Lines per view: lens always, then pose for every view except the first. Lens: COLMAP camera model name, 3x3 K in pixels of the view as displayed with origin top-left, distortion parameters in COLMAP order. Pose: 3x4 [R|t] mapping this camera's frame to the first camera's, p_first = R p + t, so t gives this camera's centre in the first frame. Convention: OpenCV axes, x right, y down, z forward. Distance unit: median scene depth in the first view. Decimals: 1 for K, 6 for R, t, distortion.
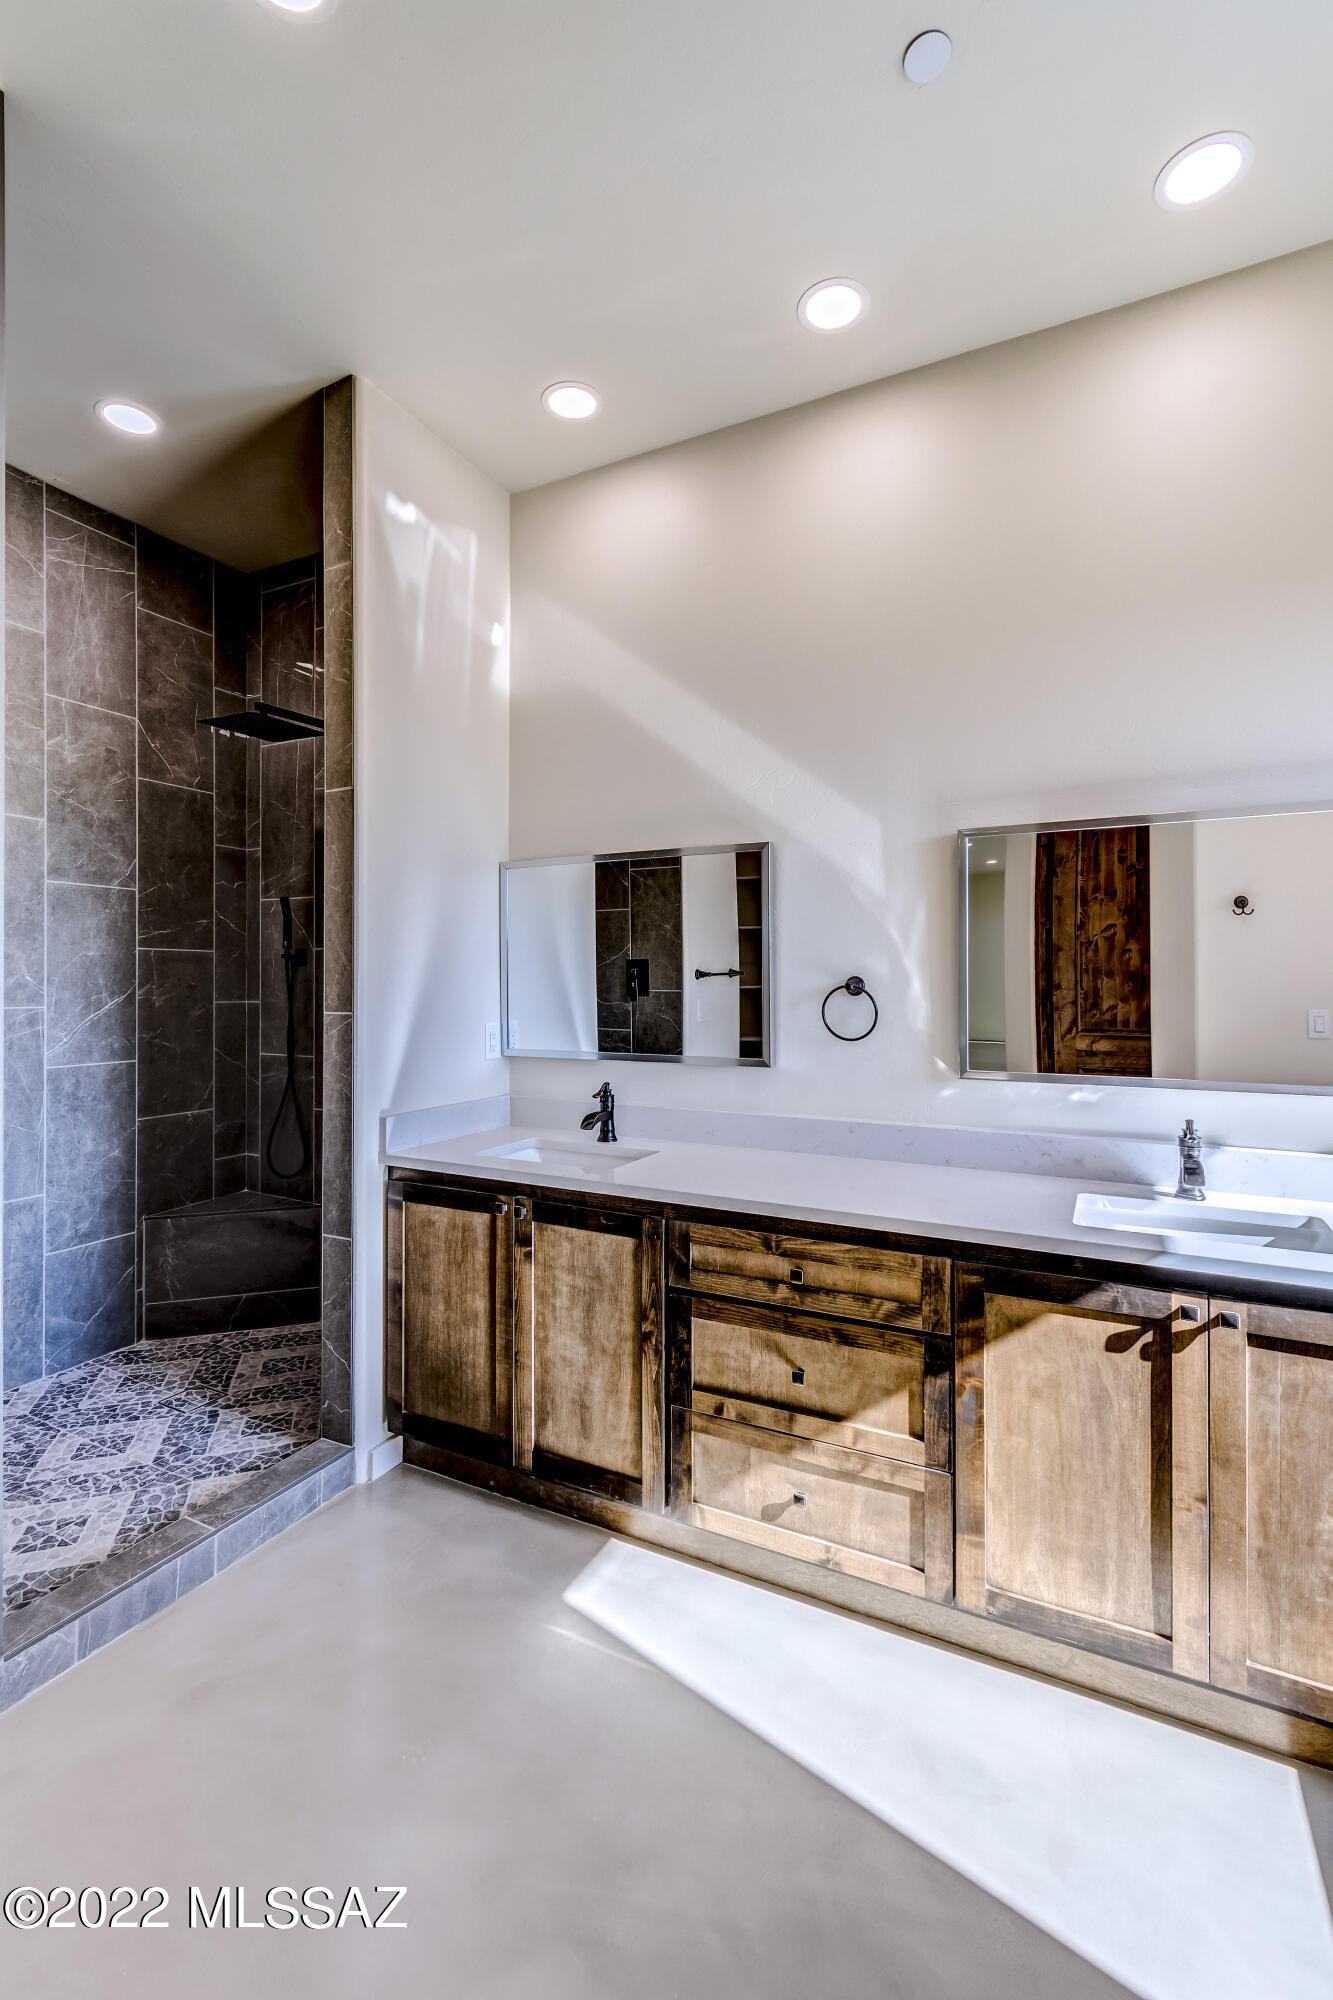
lens RADIAL K [[884.4, 0, 663.0], [0, 884.4, 984.4], [0, 0, 1]] dist [0.001584, 0.000075]
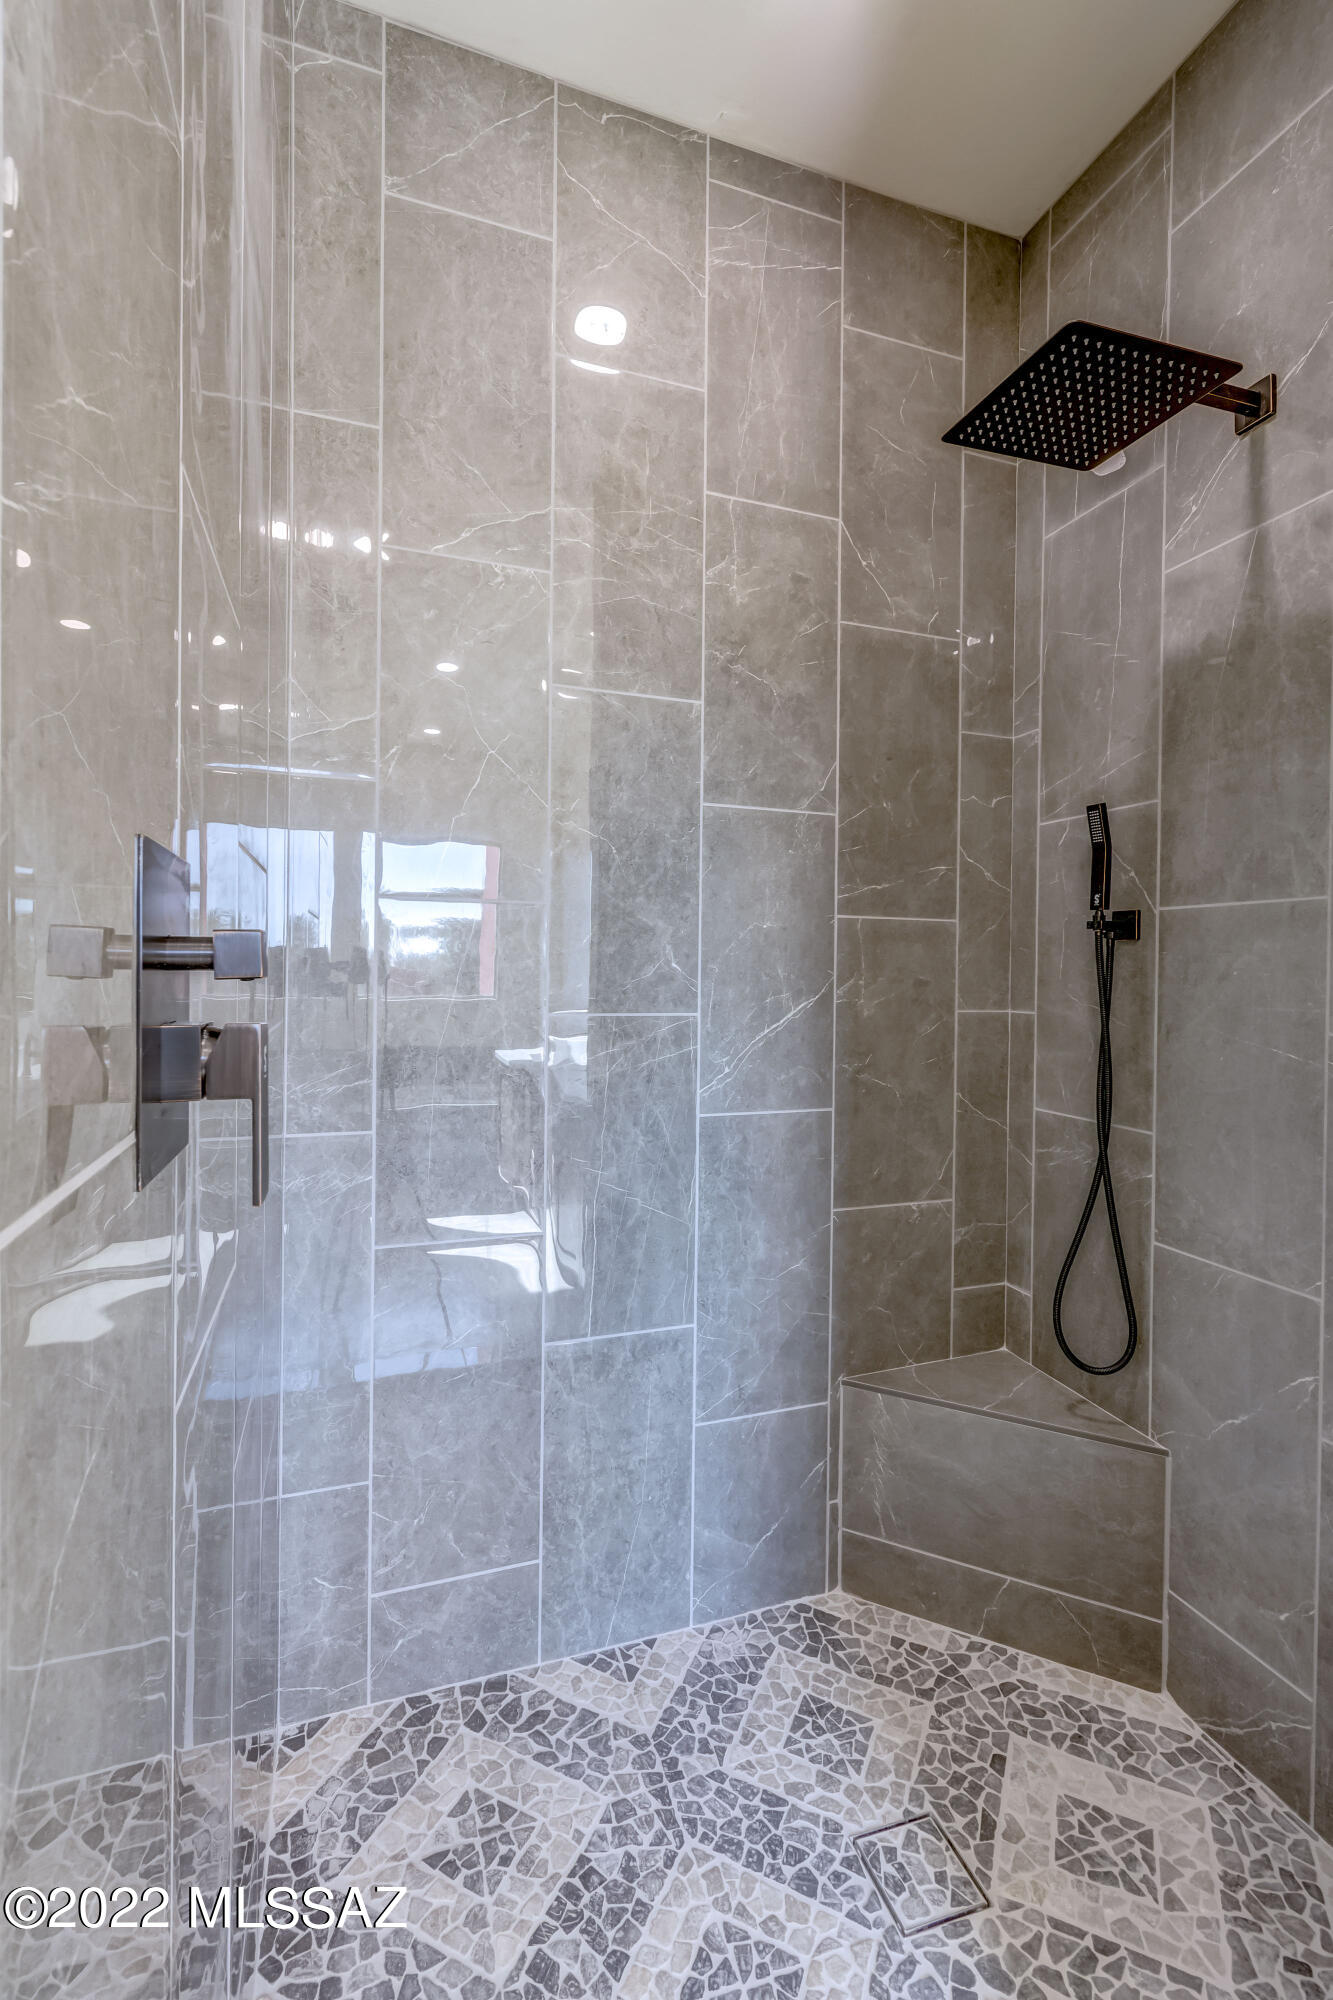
lens RADIAL K [[884.4, 0, 674.2], [0, 884.4, 985.6], [0, 0, 1]] dist [0.001584, 0.000075]
pose [[0.732531, 0.012078, -0.680626, -0.307189], [-0.009700, 0.999926, 0.007305, 0.001873], [0.680664, 0.001251, 0.732595, 0.558106]]
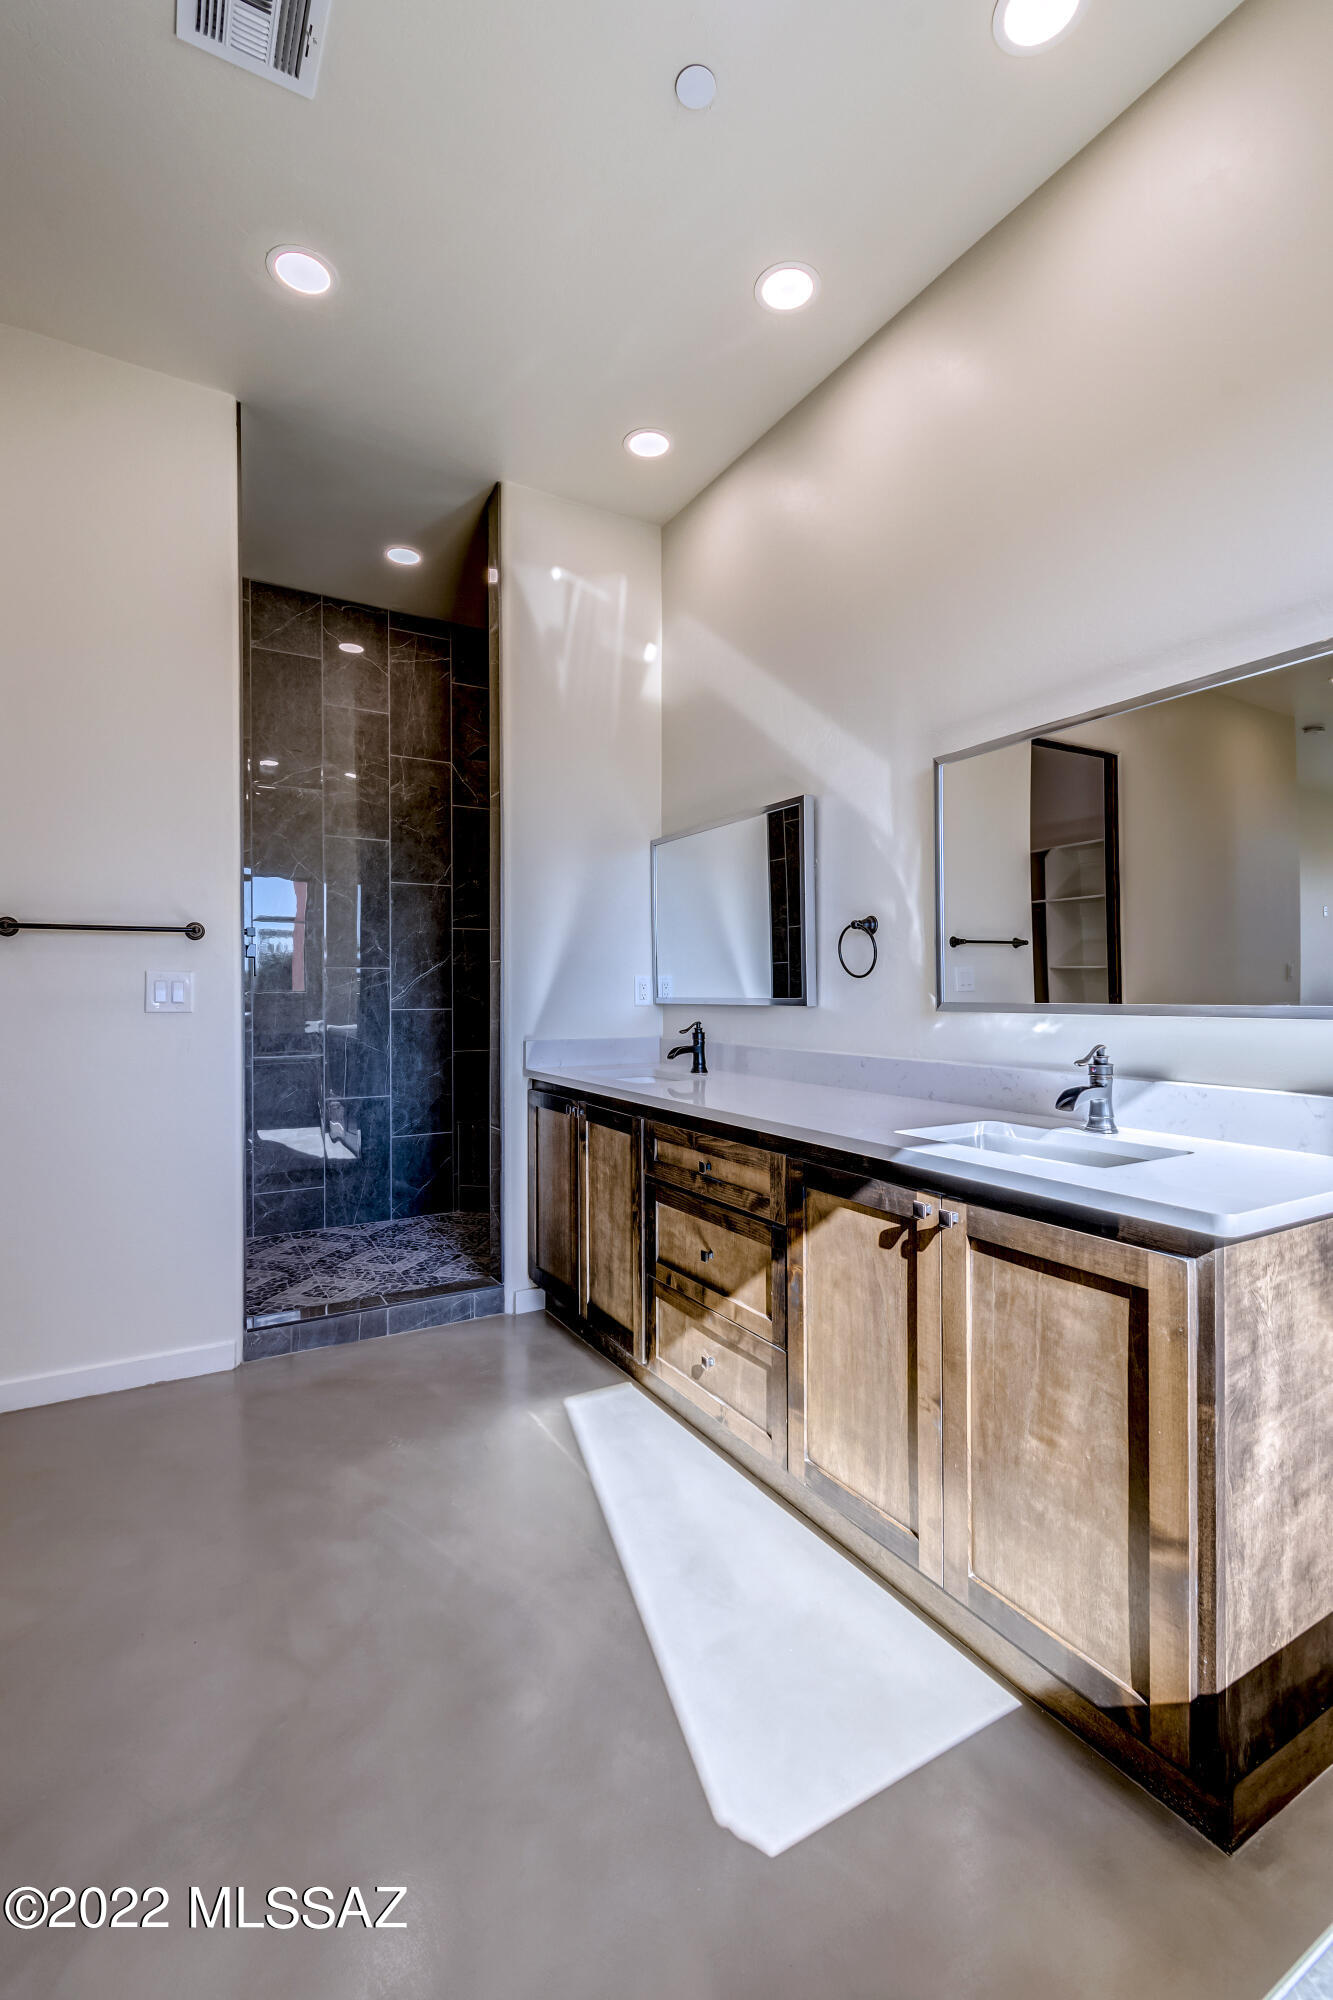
lens RADIAL K [[884.4, 0, 668.8], [0, 884.4, 995.4], [0, 0, 1]] dist [0.001584, 0.000075]
pose [[0.846251, -0.001593, -0.532782, 0.483888], [0.004881, 0.999977, 0.004763, 0.066952], [0.532763, -0.006631, 0.846239, 0.003191]]
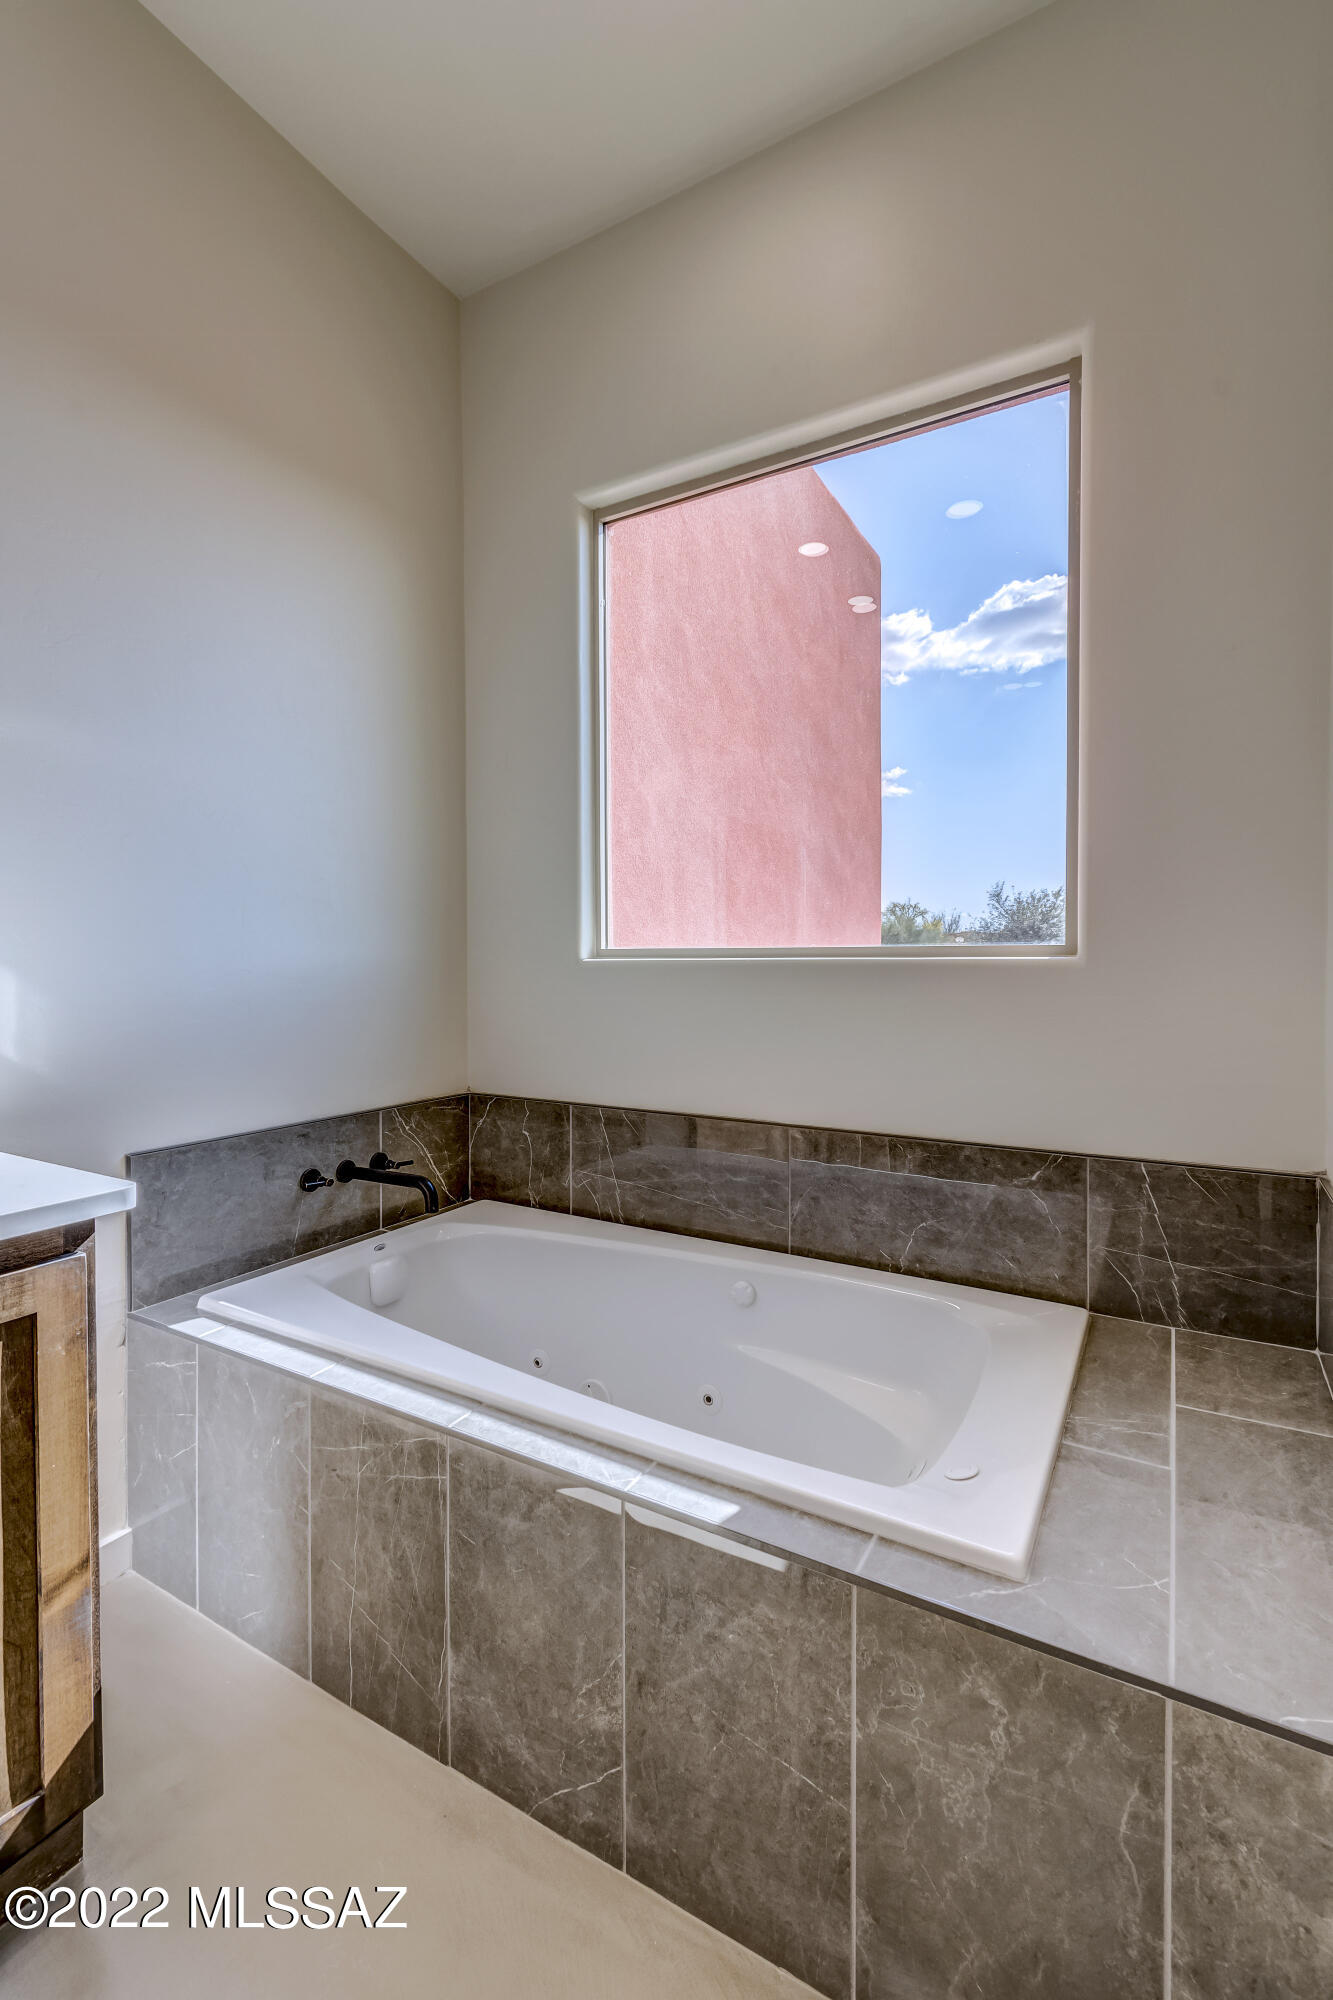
lens RADIAL K [[884.4, 0, 658.4], [0, 884.4, 977.7], [0, 0, 1]] dist [0.001584, 0.000075]
pose [[0.048946, -0.022683, 0.998544, 0.104154], [-0.002883, 0.999735, 0.022852, 0.063774], [-0.998797, -0.003998, 0.048868, 0.211501]]
